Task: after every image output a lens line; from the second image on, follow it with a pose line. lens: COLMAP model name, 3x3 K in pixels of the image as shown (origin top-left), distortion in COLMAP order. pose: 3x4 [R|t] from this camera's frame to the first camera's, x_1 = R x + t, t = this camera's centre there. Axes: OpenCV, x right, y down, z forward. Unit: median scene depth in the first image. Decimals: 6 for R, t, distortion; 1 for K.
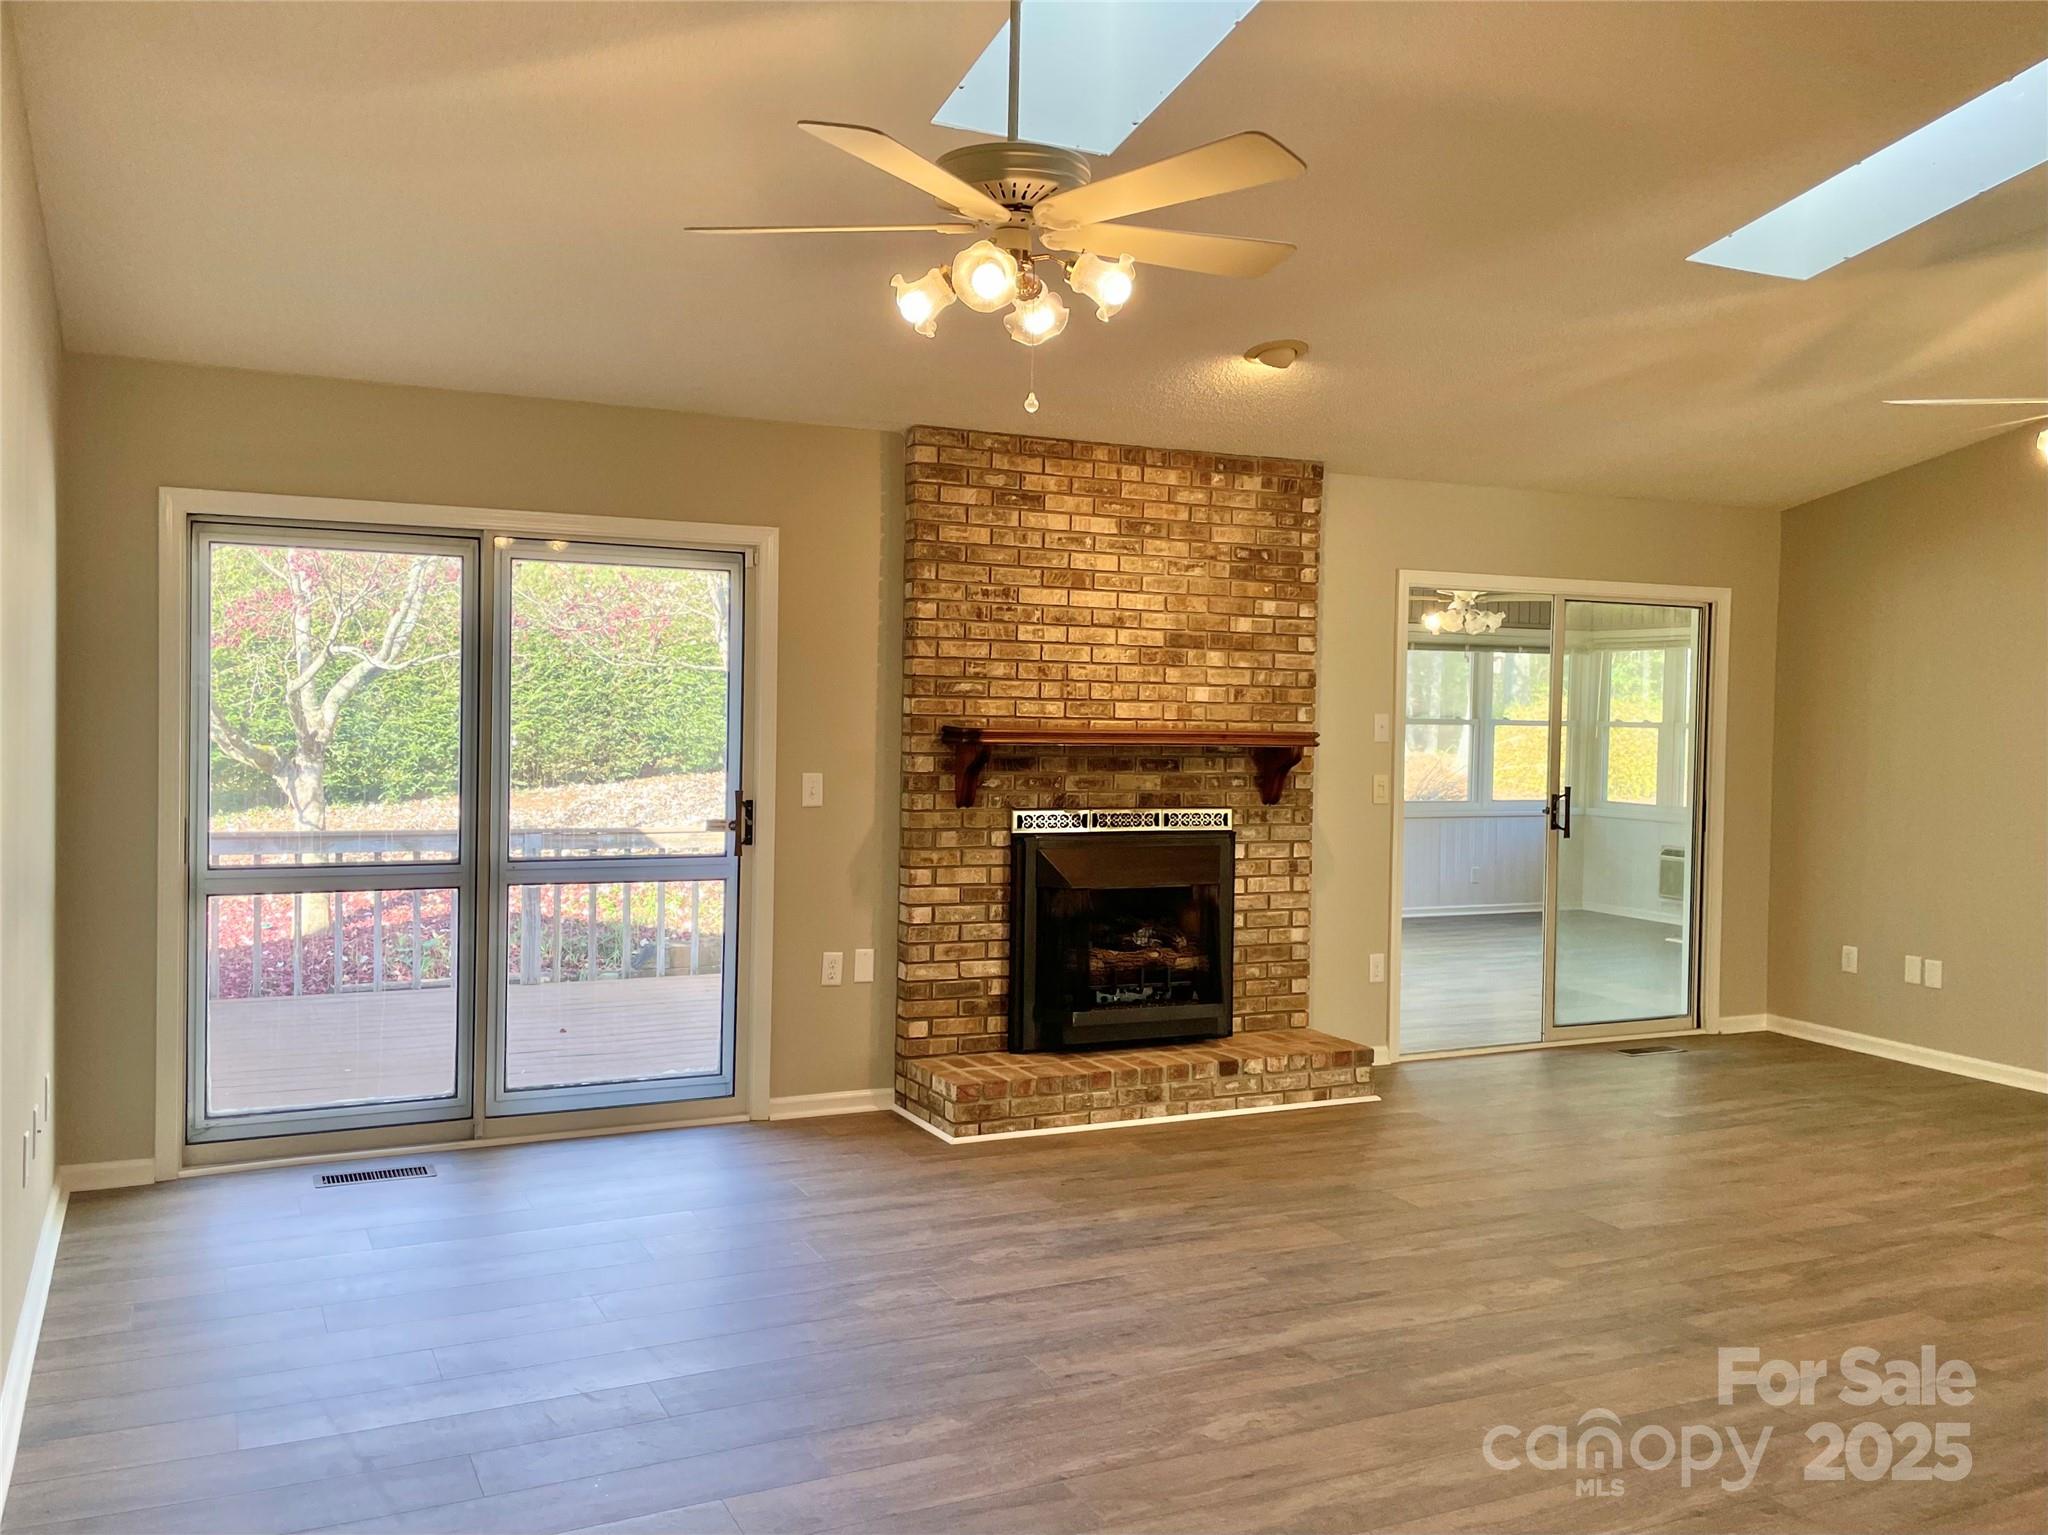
lens RADIAL K [[1691.5, 0, 988.6], [0, 1691.5, 724.8], [0, 0, 1]] dist [0.055061, -0.034420]
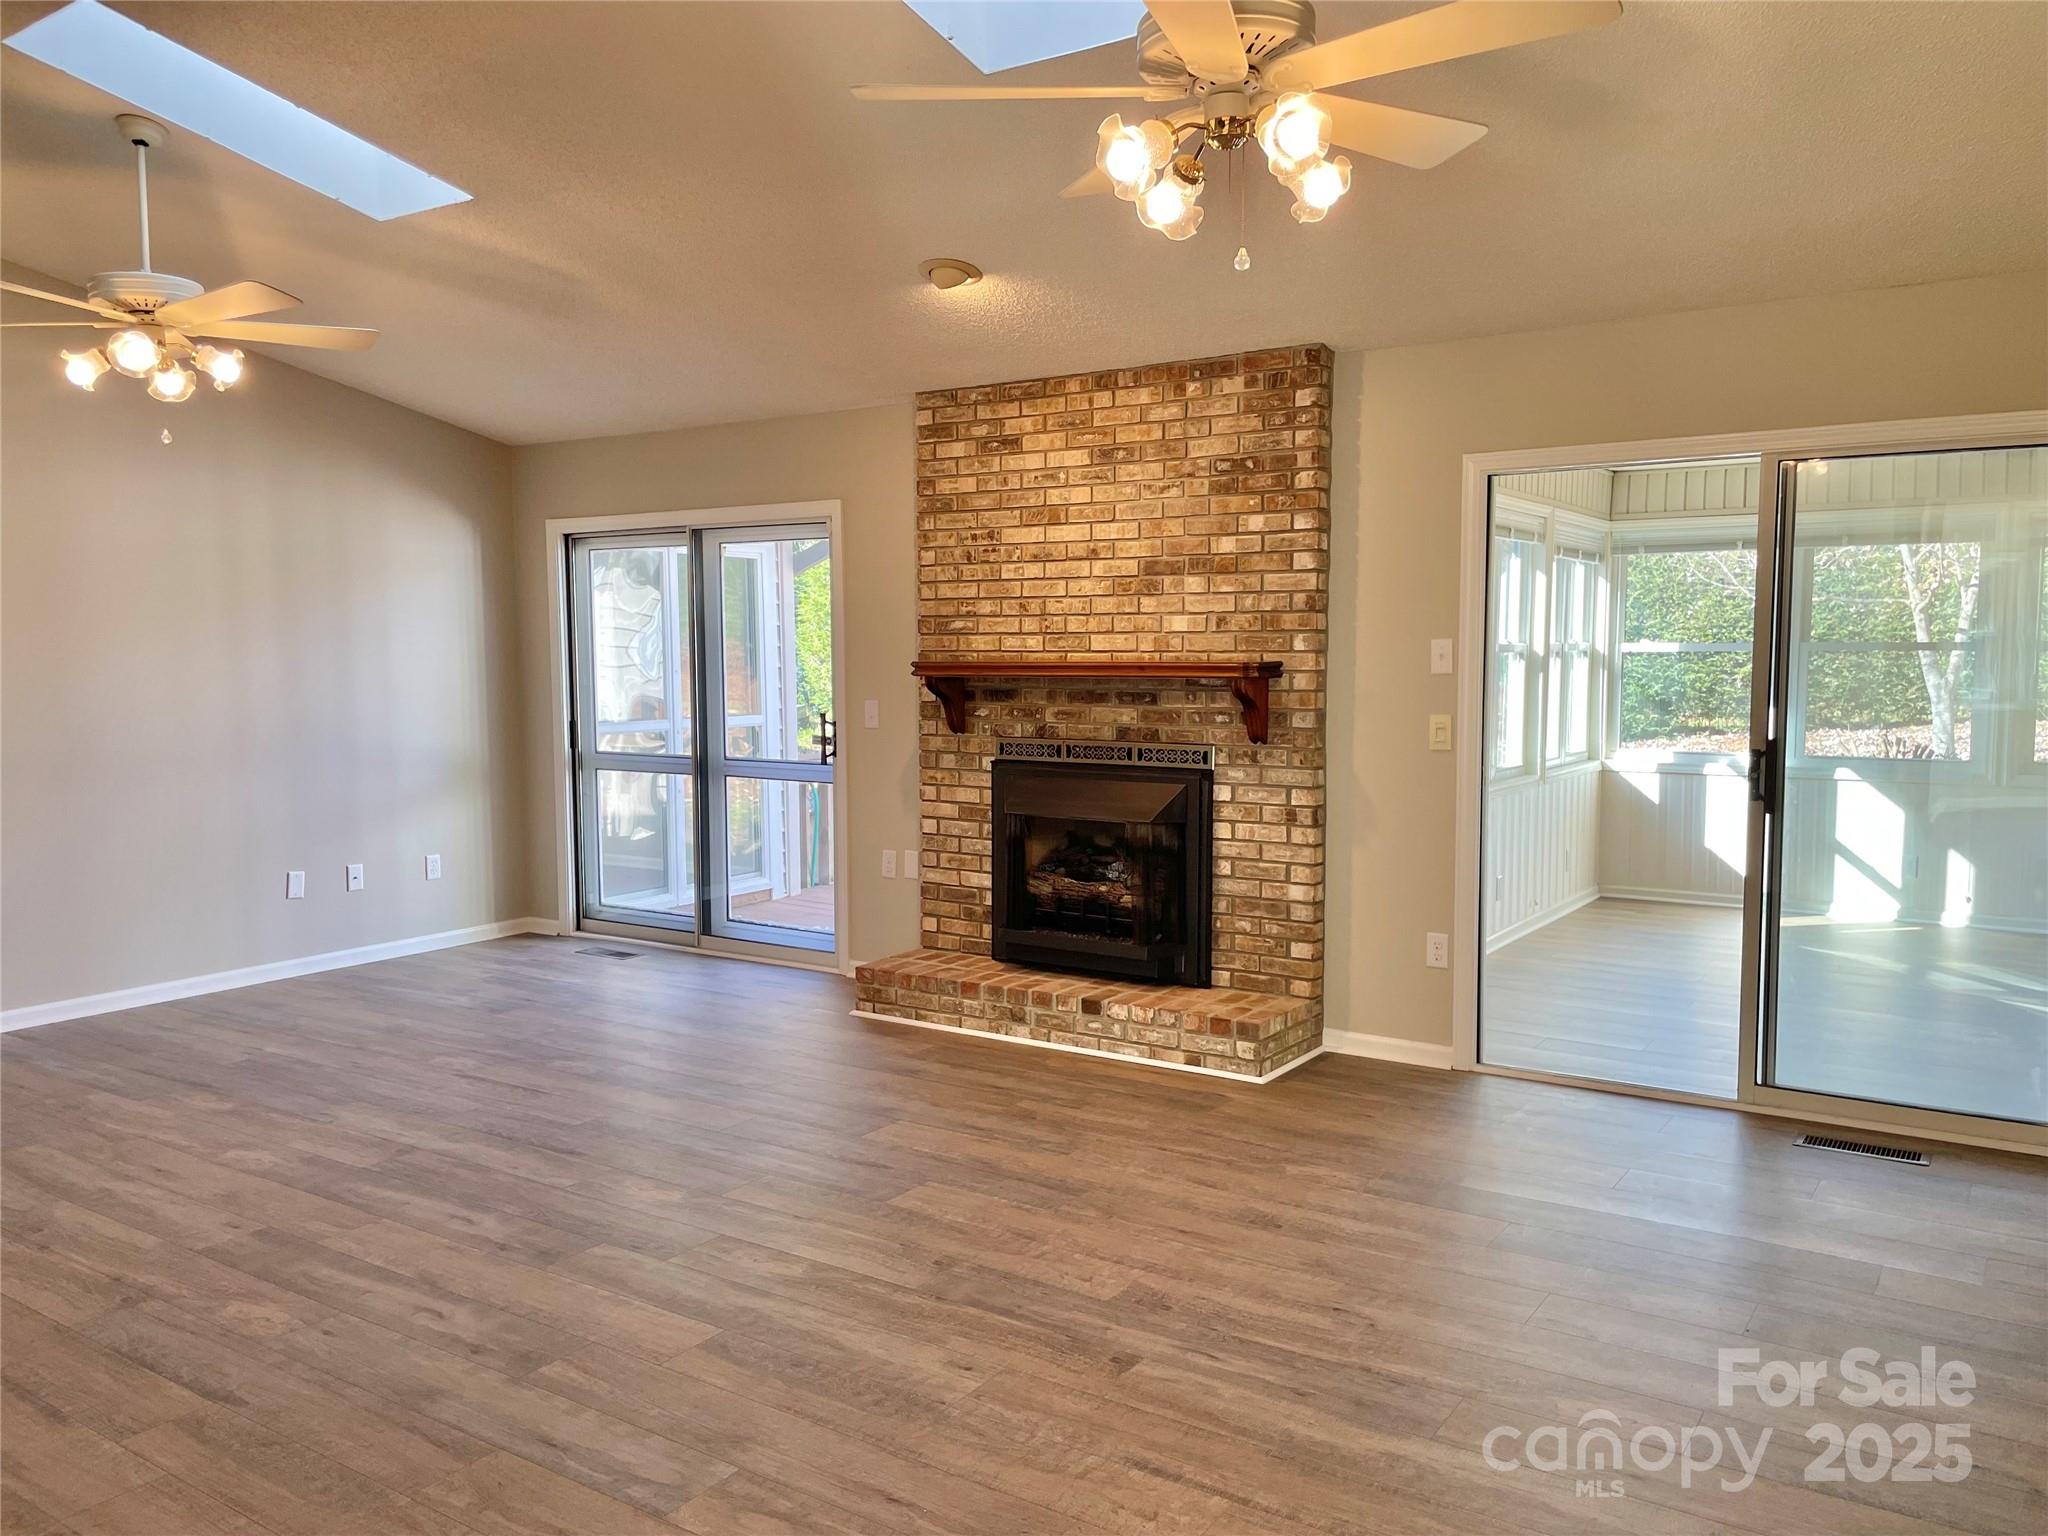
lens RADIAL K [[1565.9, 0, 1054.5], [0, 1565.9, 782.8], [0, 0, 1]] dist [0.031499, -0.013290]
pose [[0.506751, 0.055781, -0.860286, 0.894818], [0.006014, 0.997651, 0.068230, 0.011131], [0.862071, -0.039750, 0.505225, 0.525850]]
